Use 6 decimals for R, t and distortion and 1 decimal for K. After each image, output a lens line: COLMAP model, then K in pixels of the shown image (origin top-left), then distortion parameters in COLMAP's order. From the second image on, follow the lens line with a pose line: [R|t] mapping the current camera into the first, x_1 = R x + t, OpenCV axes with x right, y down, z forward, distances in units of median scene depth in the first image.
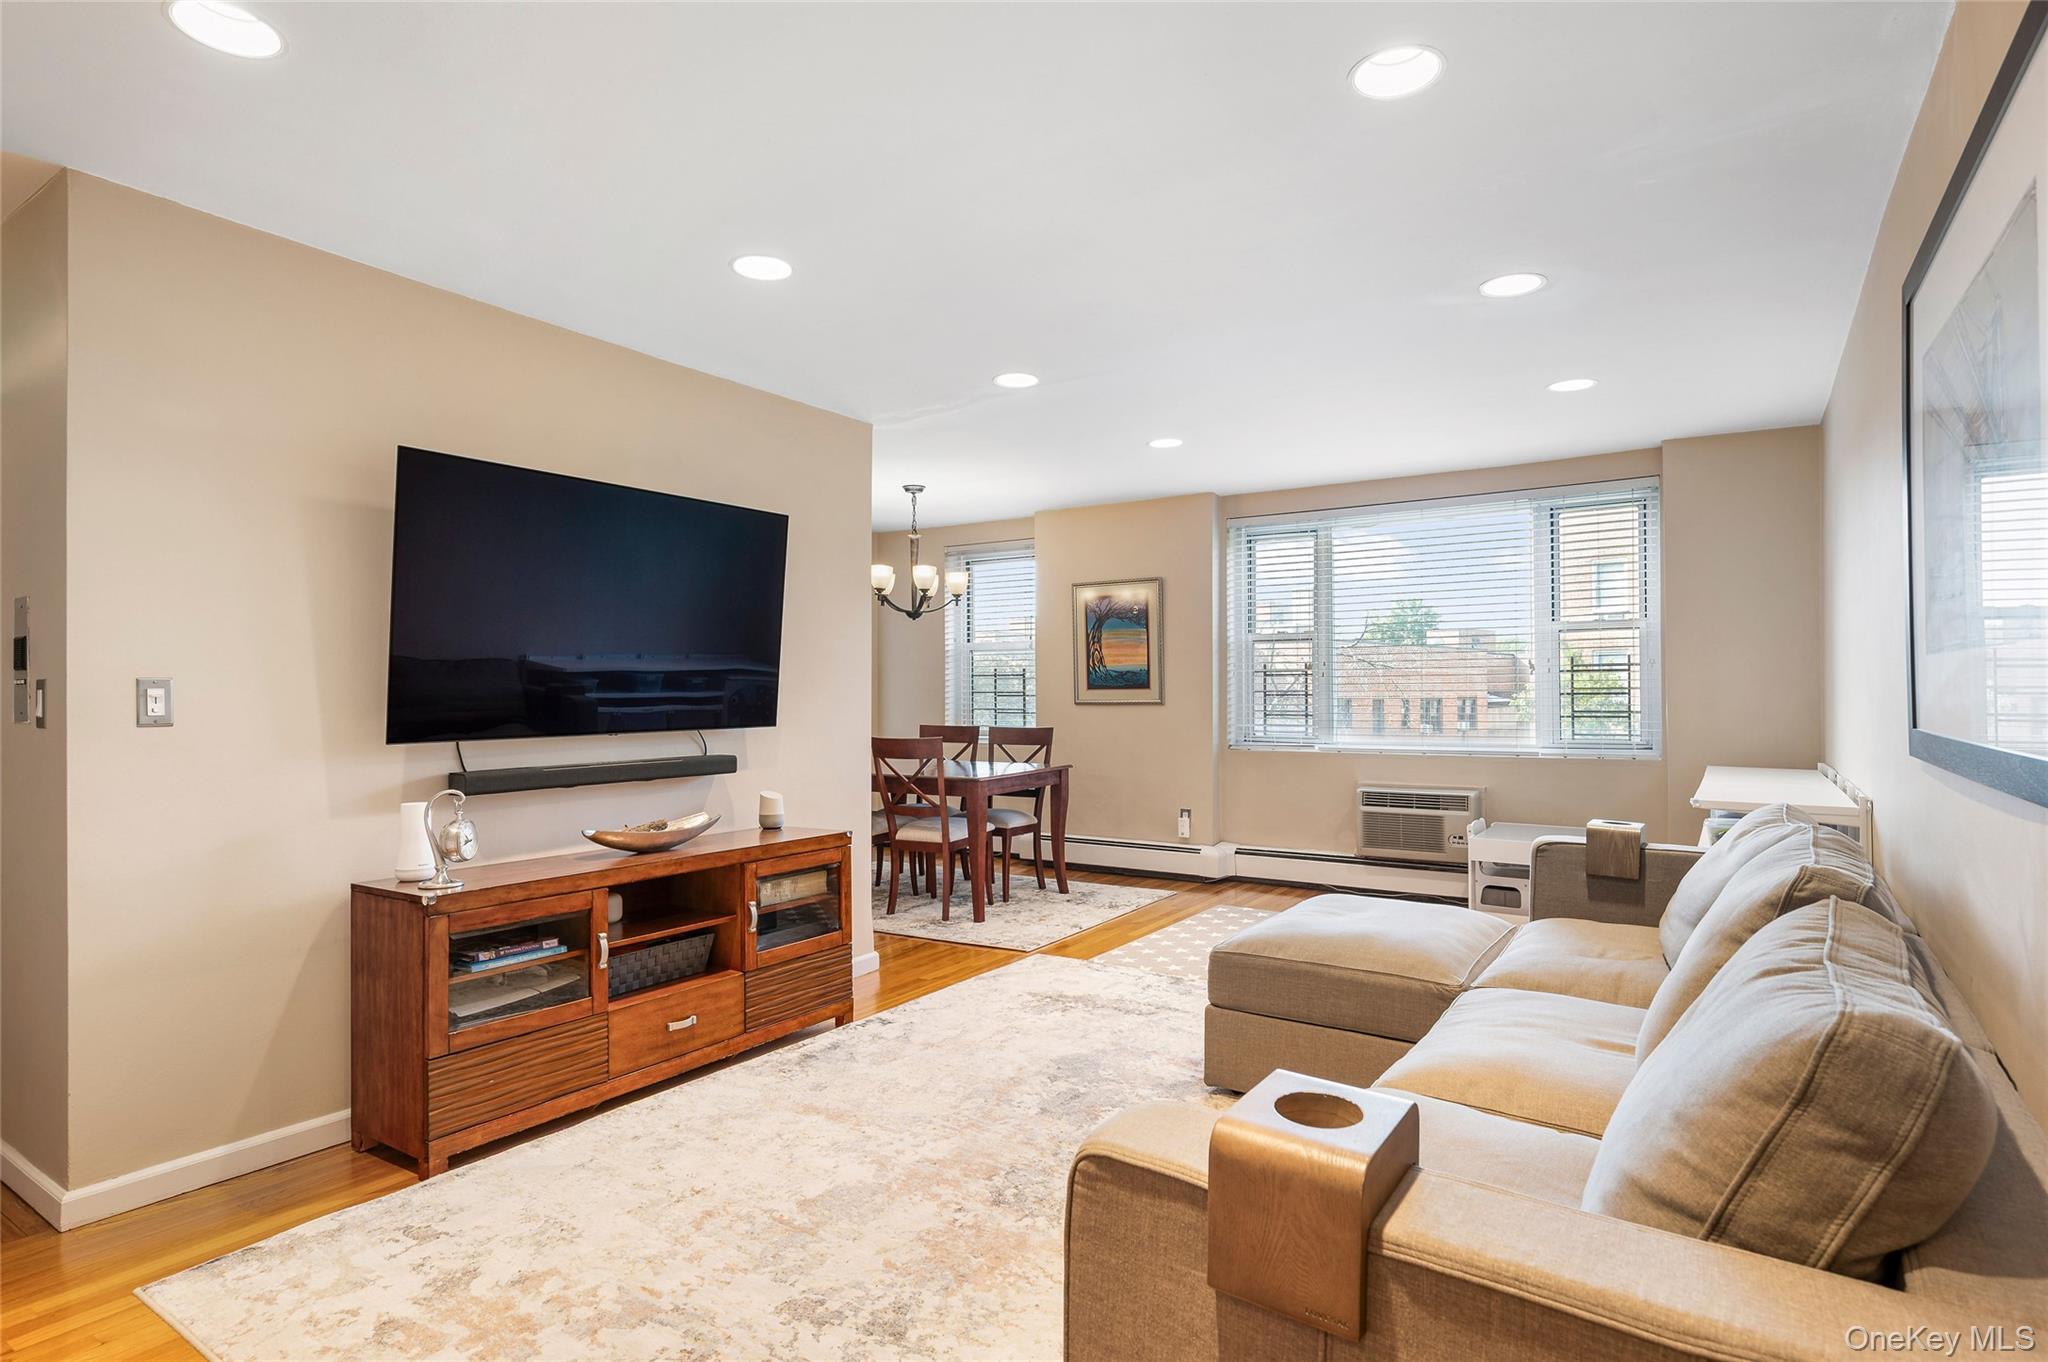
lens RADIAL K [[1057.1, 0, 1024.0], [0, 1057.1, 681.0], [0, 0, 1]] dist [0.002556, 0.000415]
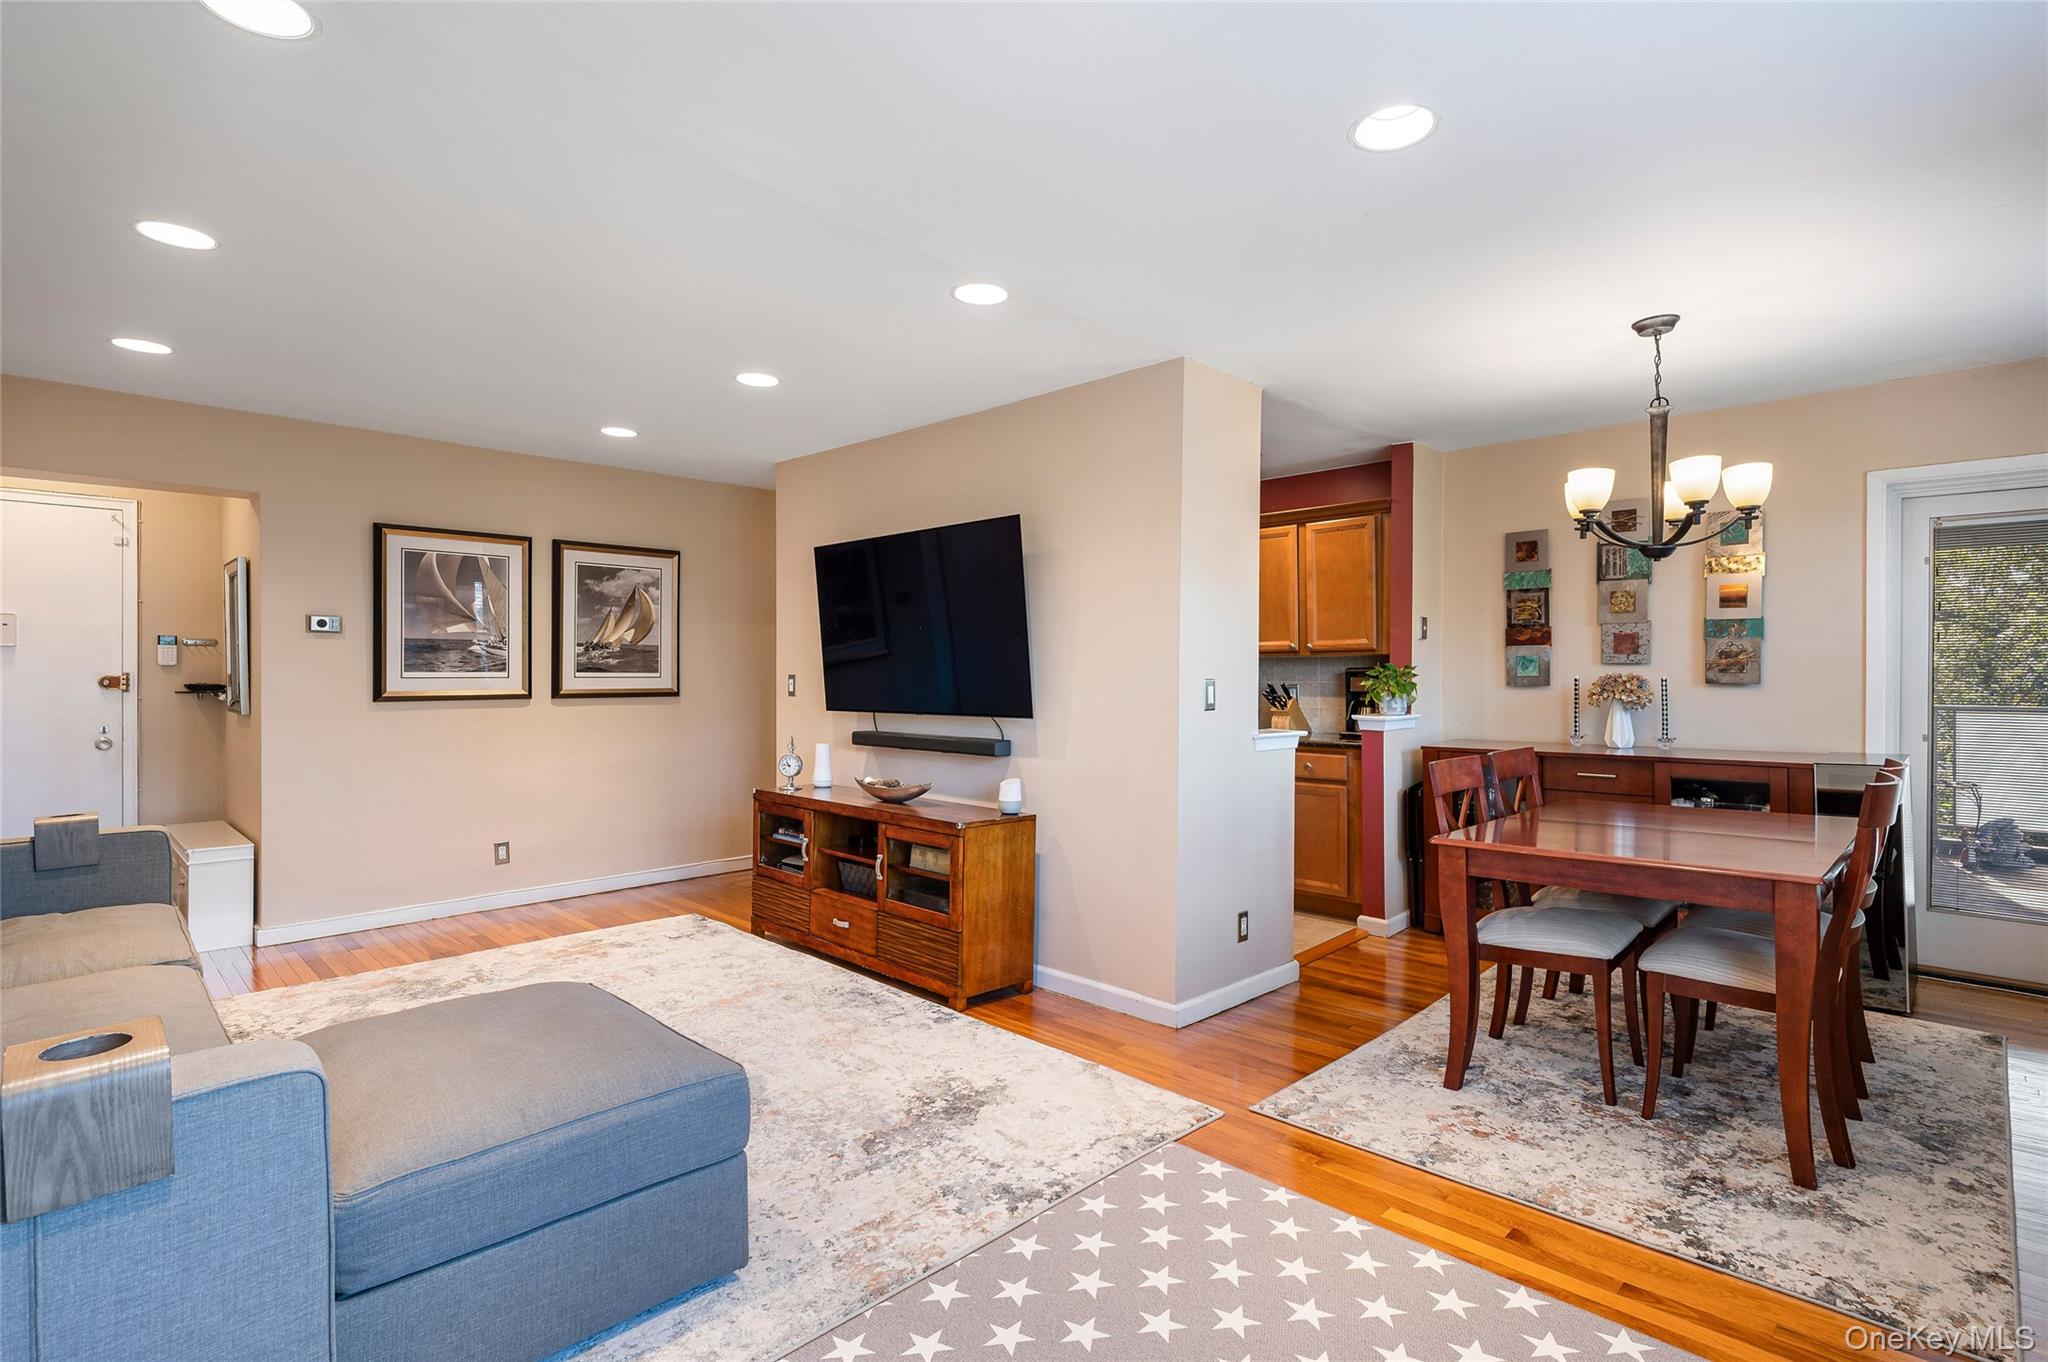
lens RADIAL K [[986.0, 0, 1049.3], [0, 986.0, 674.6], [0, 0, 1]] dist [-0.001132, 0.000414]
pose [[-0.171252, 0.004932, -0.985215, 0.460799], [0.008227, 0.999960, 0.003576, -0.002490], [0.985193, -0.007493, -0.171285, 0.762184]]
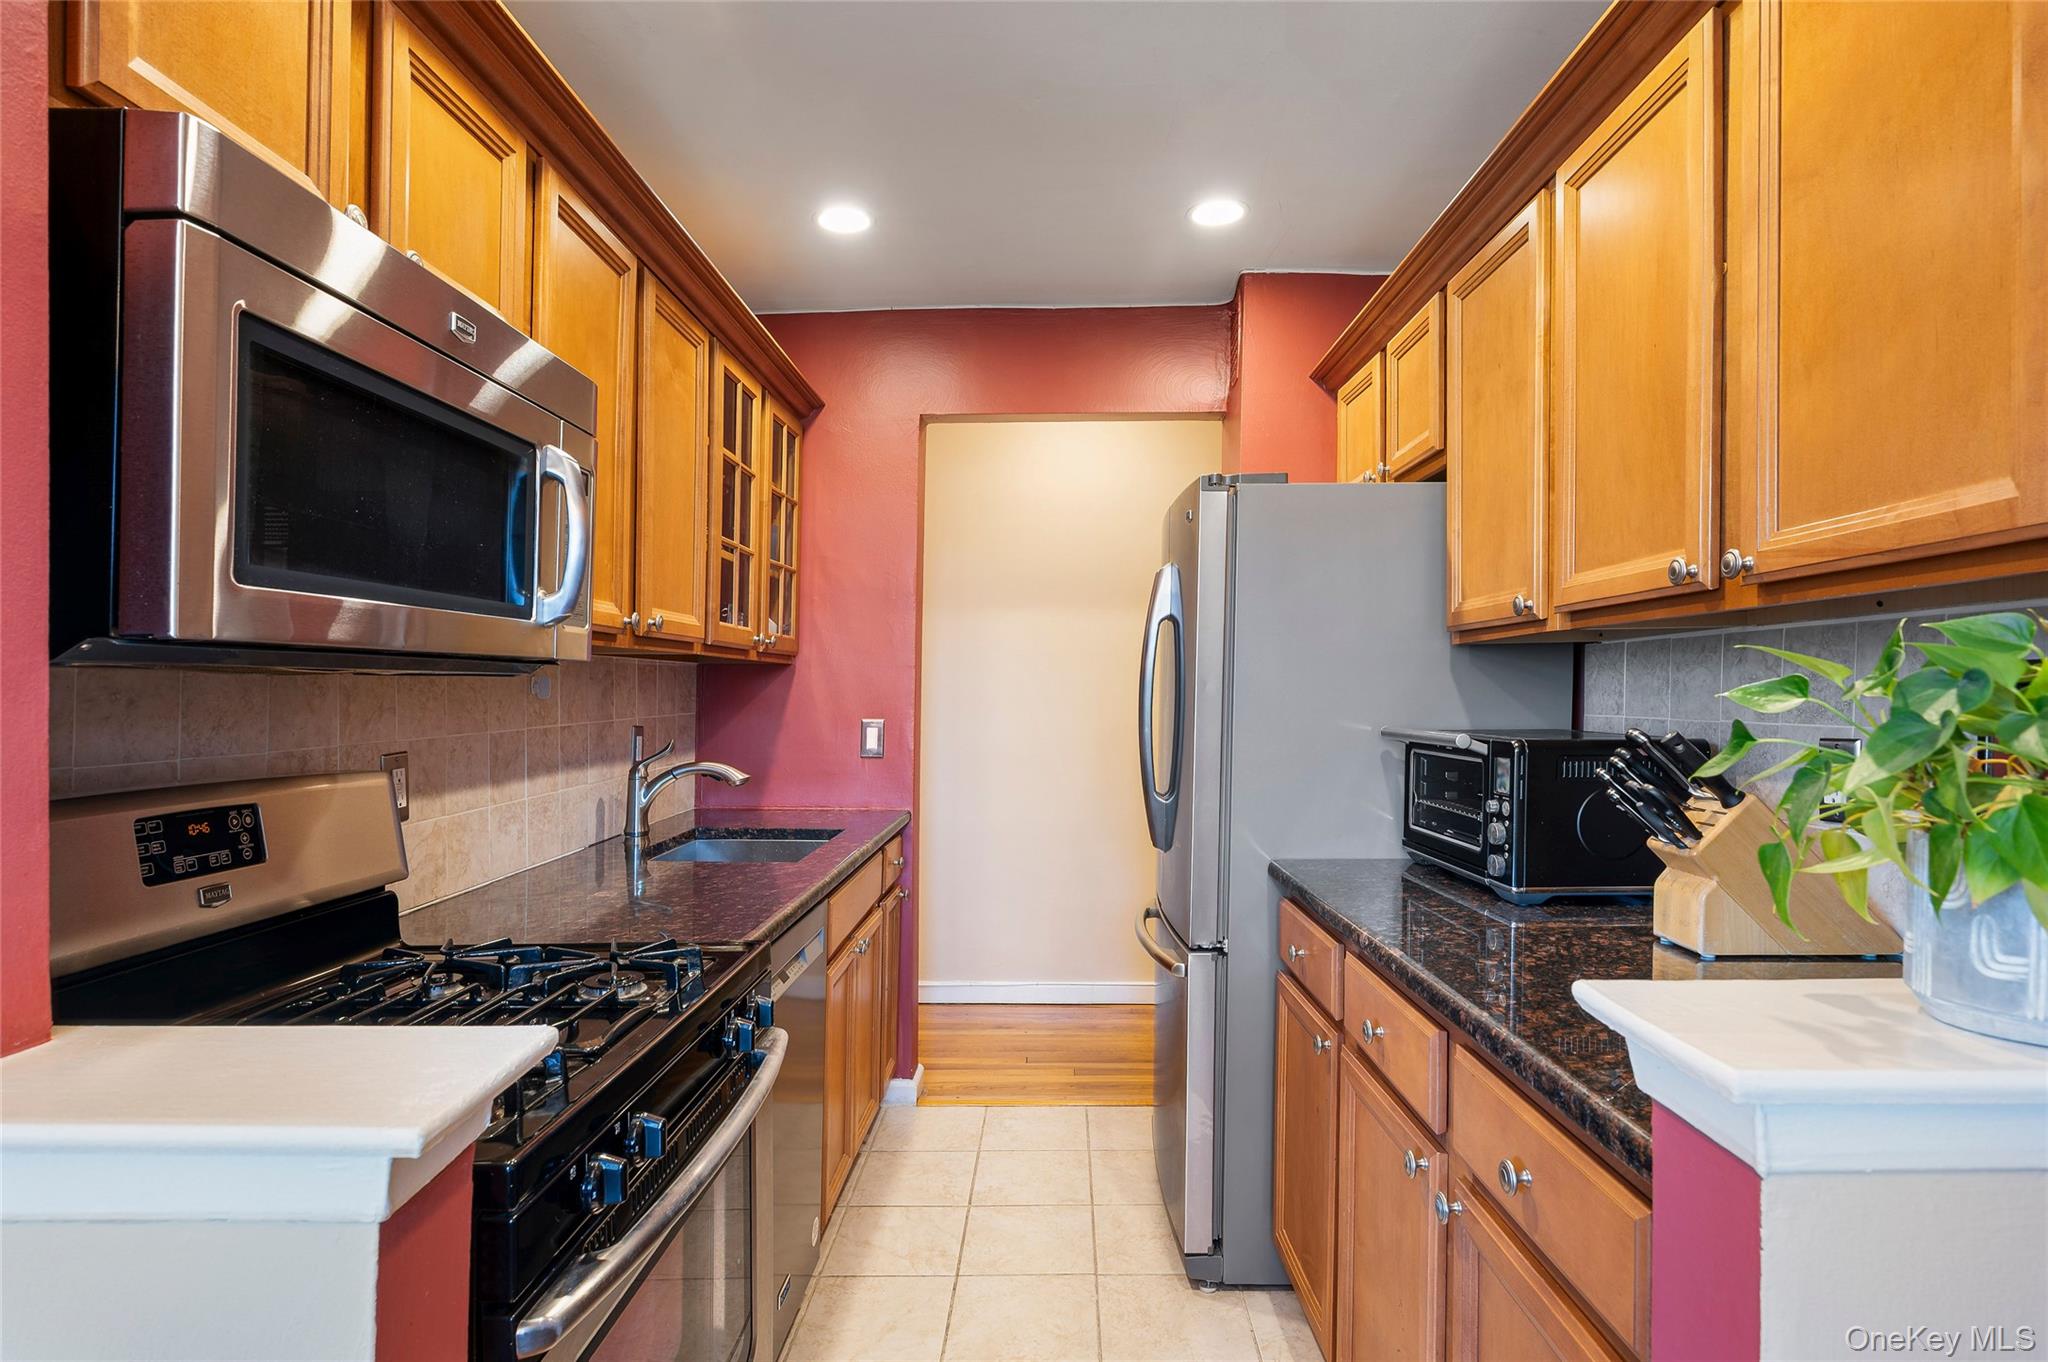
lens RADIAL K [[1065.2, 0, 1039.6], [0, 1065.2, 710.4], [0, 0, 1]] dist [-0.001903, -0.000083]
pose [[-0.841836, 0.018165, -0.539427, -0.214576], [0.011551, 0.999811, 0.015641, 0.000093], [0.539609, 0.006936, -0.841887, 0.932060]]
